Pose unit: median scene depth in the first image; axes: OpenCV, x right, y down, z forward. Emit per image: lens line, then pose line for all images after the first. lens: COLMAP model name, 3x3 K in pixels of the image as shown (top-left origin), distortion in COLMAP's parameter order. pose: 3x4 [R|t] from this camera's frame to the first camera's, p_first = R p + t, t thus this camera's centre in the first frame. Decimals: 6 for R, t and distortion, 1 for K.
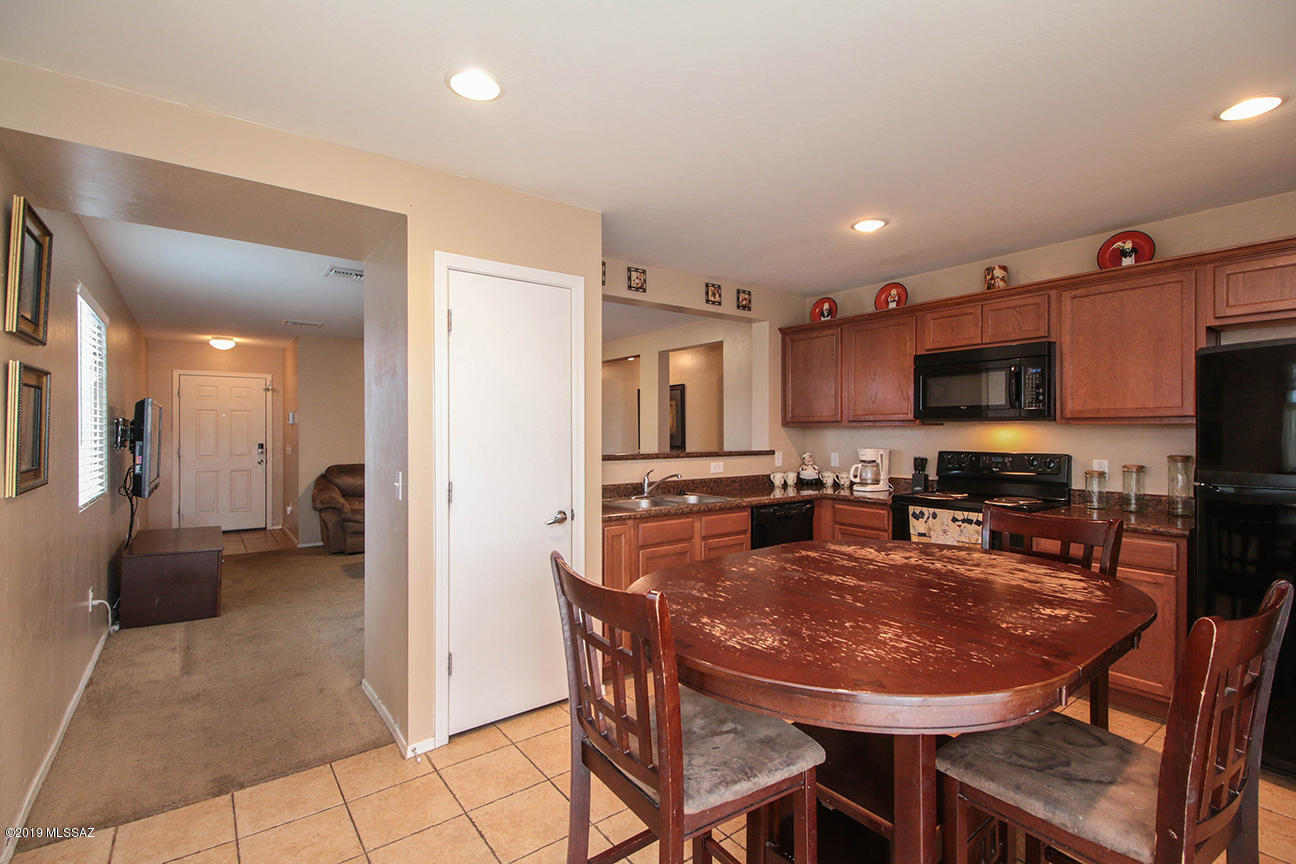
lens RADIAL K [[600.1, 0, 641.3], [0, 600.1, 427.5], [0, 0, 1]] dist [0.028523, -0.001029]
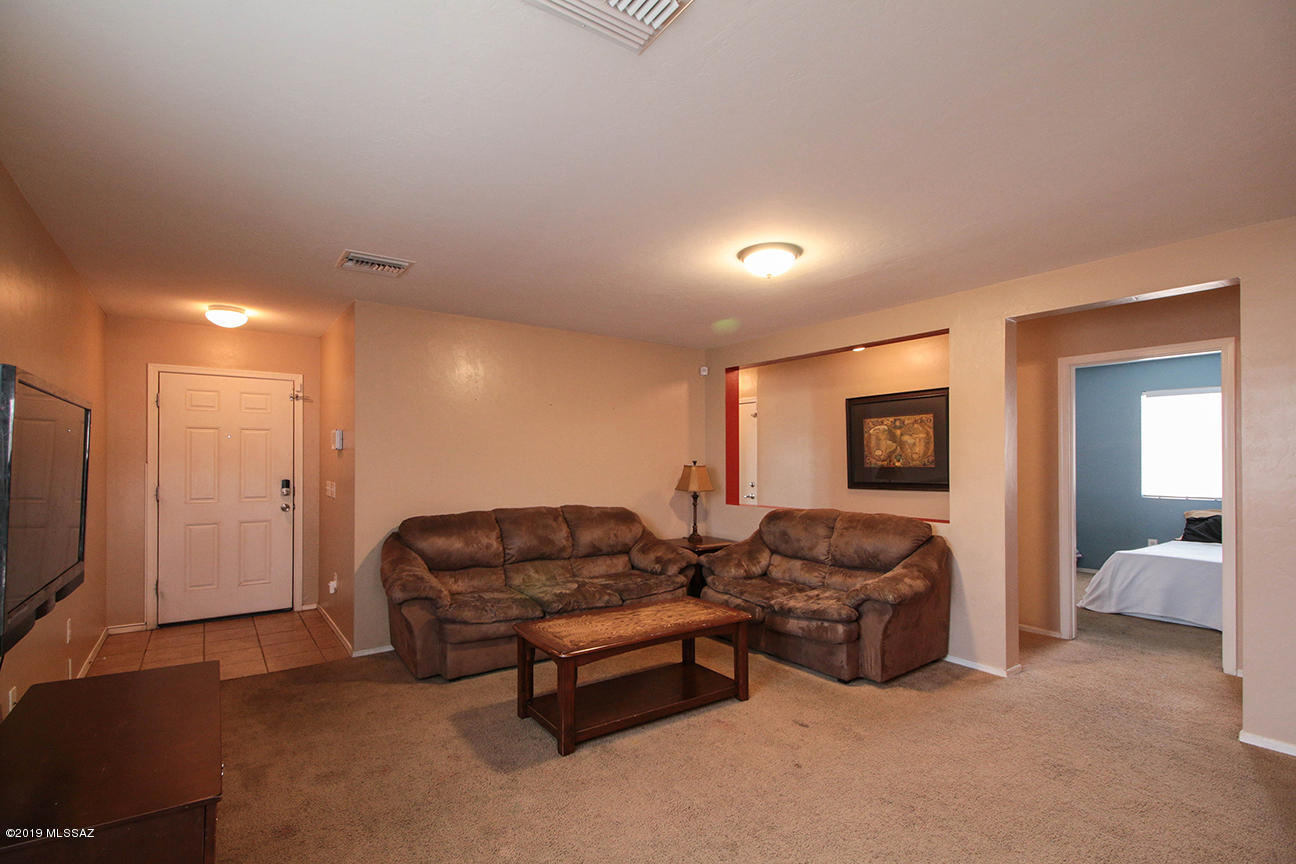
lens RADIAL K [[600.1, 0, 651.0], [0, 600.1, 453.1], [0, 0, 1]] dist [0.028523, -0.001029]
pose [[0.999995, -0.000009, 0.003015, -0.424633], [0.000030, 0.999977, -0.006841, 0.003642], [-0.003015, 0.006841, 0.999972, 0.621226]]
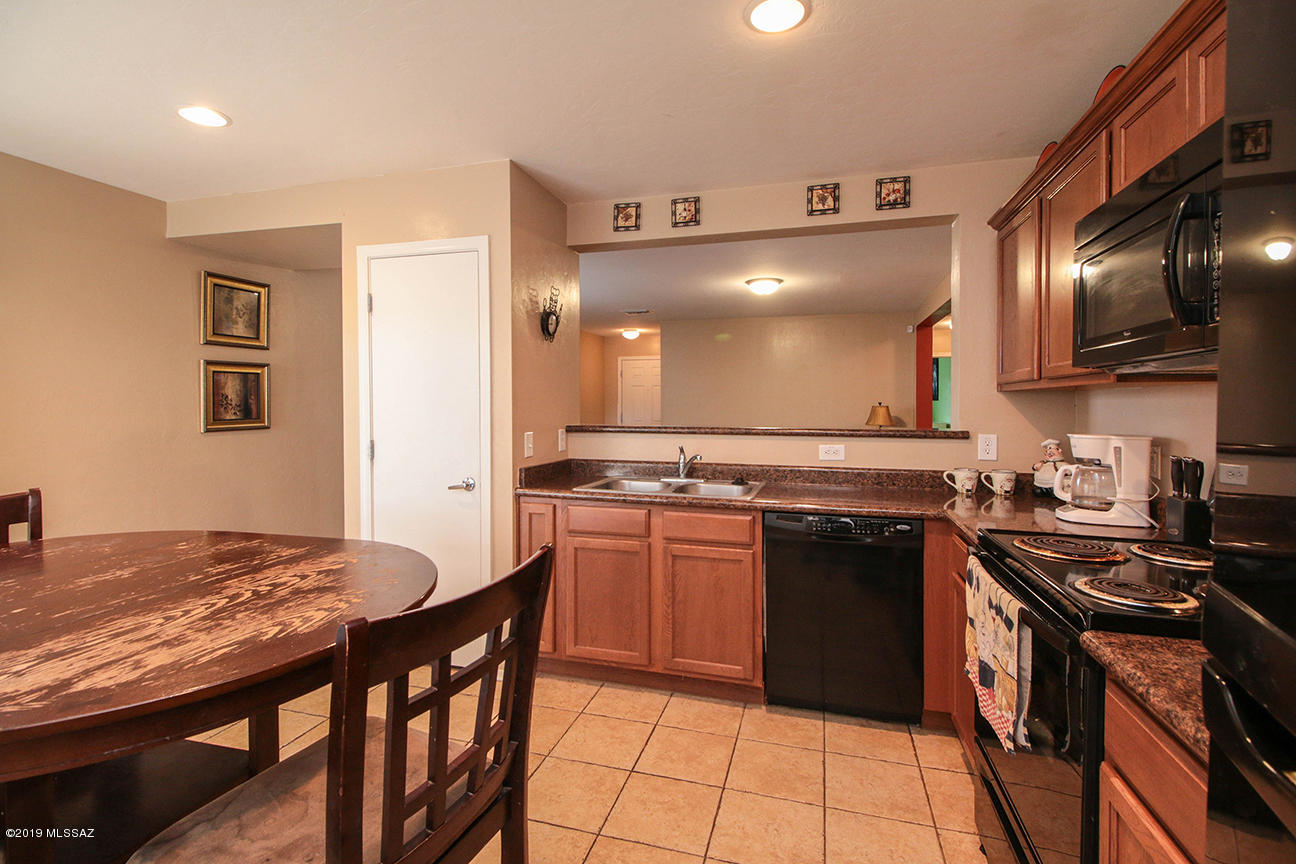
lens RADIAL K [[600.1, 0, 645.3], [0, 600.1, 412.6], [0, 0, 1]] dist [0.028523, -0.001029]
pose [[0.598672, 0.014040, -0.800872, 0.506738], [0.002123, 0.999815, 0.019115, 0.006997], [0.800992, -0.013144, 0.598531, 0.386593]]
